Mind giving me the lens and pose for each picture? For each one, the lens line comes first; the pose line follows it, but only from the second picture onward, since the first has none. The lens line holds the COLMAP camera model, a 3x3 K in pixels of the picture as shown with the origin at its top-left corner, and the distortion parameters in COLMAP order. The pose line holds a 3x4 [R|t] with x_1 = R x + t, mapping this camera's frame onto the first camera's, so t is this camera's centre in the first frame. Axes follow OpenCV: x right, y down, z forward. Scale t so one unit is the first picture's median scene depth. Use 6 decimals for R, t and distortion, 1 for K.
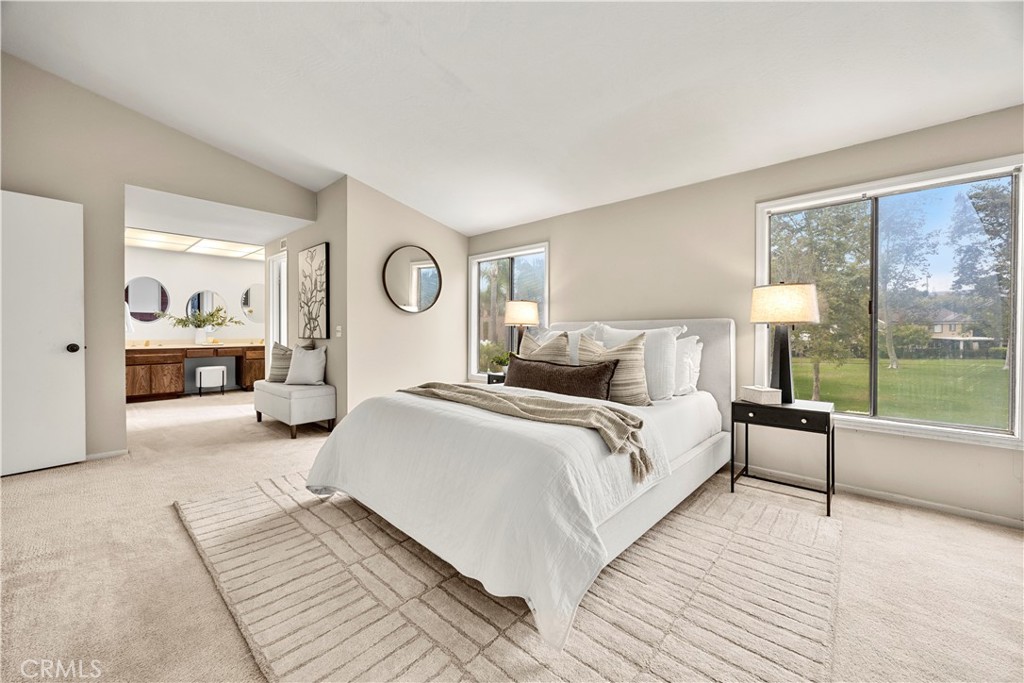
lens RADIAL K [[398.1, 0, 513.1], [0, 398.1, 333.3], [0, 0, 1]] dist [0.002325, -0.000123]
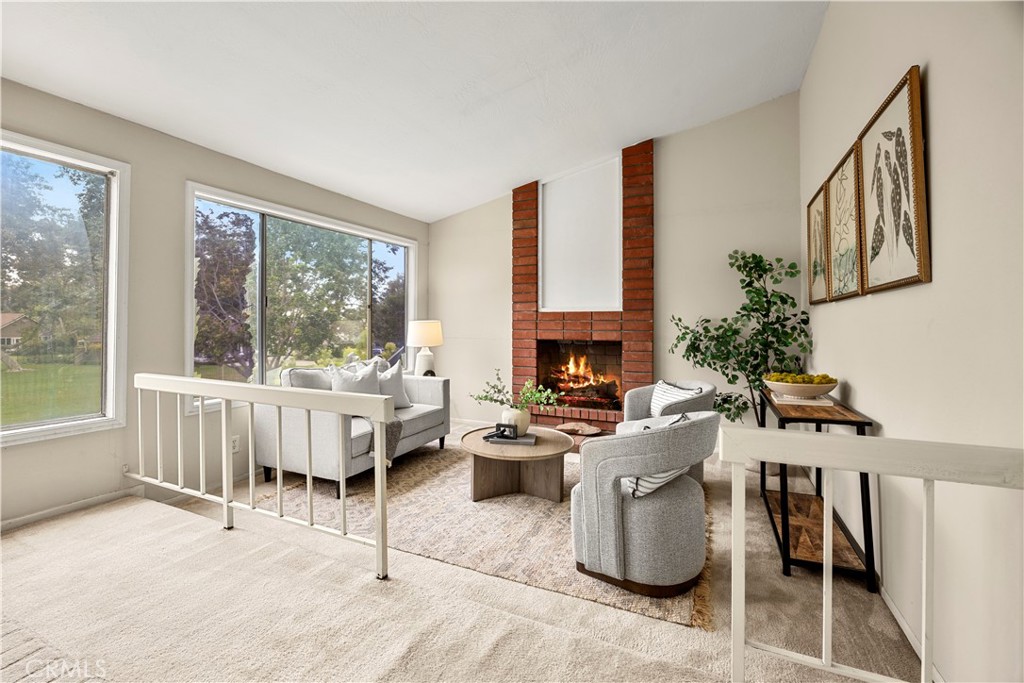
lens RADIAL K [[433.4, 0, 514.4], [0, 433.4, 324.3], [0, 0, 1]] dist [-0.010615, -0.000125]
pose [[-0.307147, -0.000858, 0.951662, -0.186730], [0.004588, 0.999987, 0.002383, 0.007144], [-0.951651, 0.005098, -0.307139, 0.289596]]
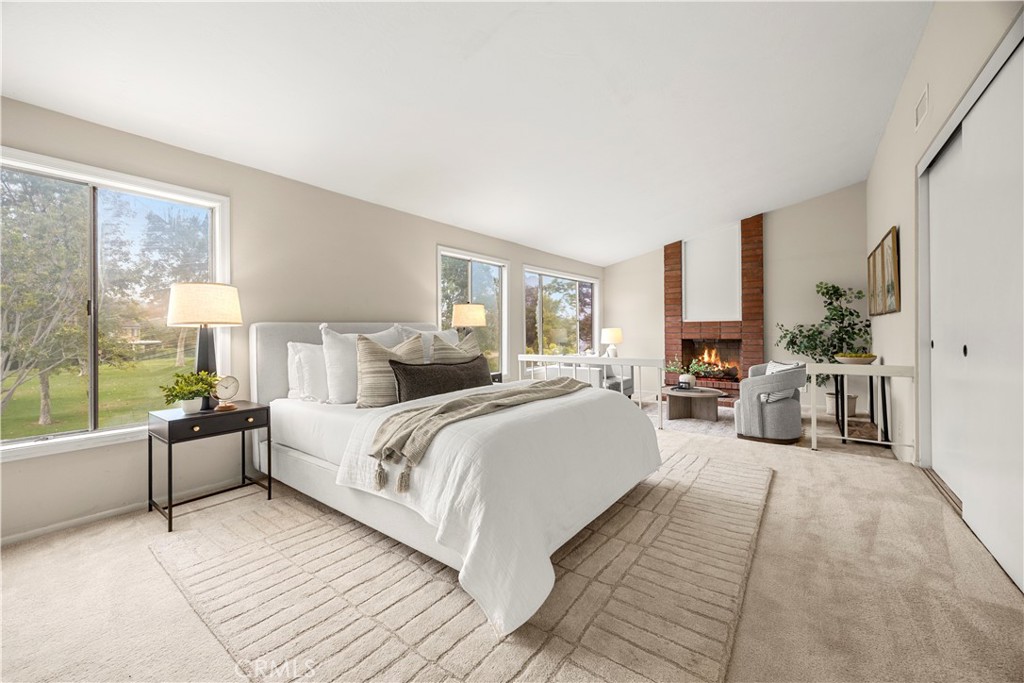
lens RADIAL K [[398.1, 0, 512.6], [0, 398.1, 333.6], [0, 0, 1]] dist [0.002325, -0.000123]
pose [[-0.104383, -0.007820, 0.994506, -1.122785], [0.019783, 0.999755, 0.009938, -0.011717], [-0.994340, 0.020712, -0.104202, 1.129901]]
